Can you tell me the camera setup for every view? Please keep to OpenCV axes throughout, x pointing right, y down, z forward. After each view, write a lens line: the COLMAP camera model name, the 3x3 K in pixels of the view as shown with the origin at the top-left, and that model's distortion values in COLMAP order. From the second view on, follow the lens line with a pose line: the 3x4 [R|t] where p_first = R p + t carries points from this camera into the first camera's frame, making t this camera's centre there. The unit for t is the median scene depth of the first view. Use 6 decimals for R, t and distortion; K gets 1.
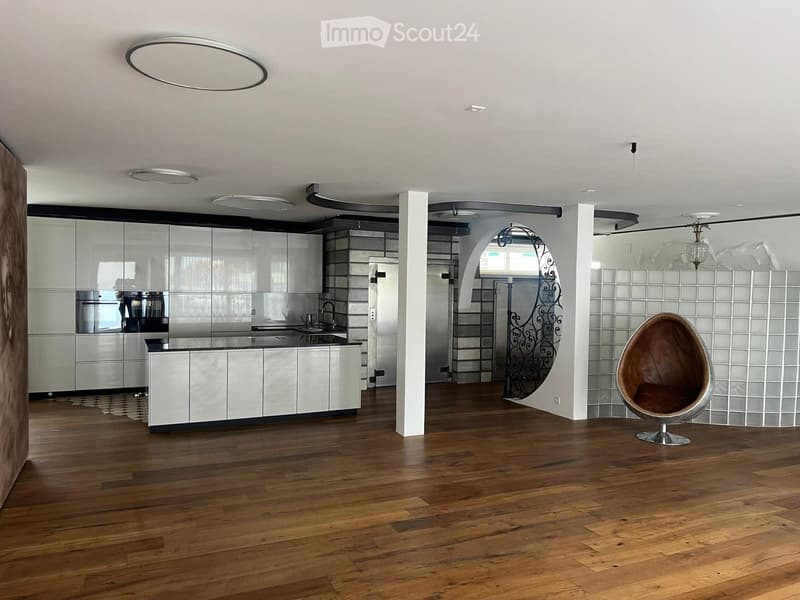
lens RADIAL K [[603.3, 0, 399.6], [0, 603.3, 298.8], [0, 0, 1]] dist [0.048993, -0.033040]
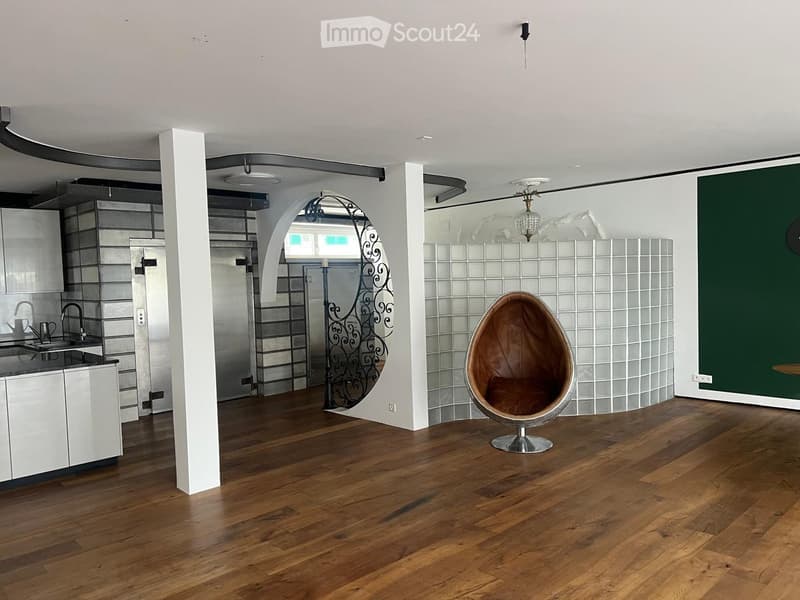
lens RADIAL K [[603.3, 0, 402.6], [0, 603.3, 305.8], [0, 0, 1]] dist [0.048993, -0.033040]
pose [[0.944585, -0.060566, 0.322633, 0.021186], [0.053177, 0.998083, 0.031677, 0.006637], [-0.323933, -0.012765, 0.945994, 0.233520]]
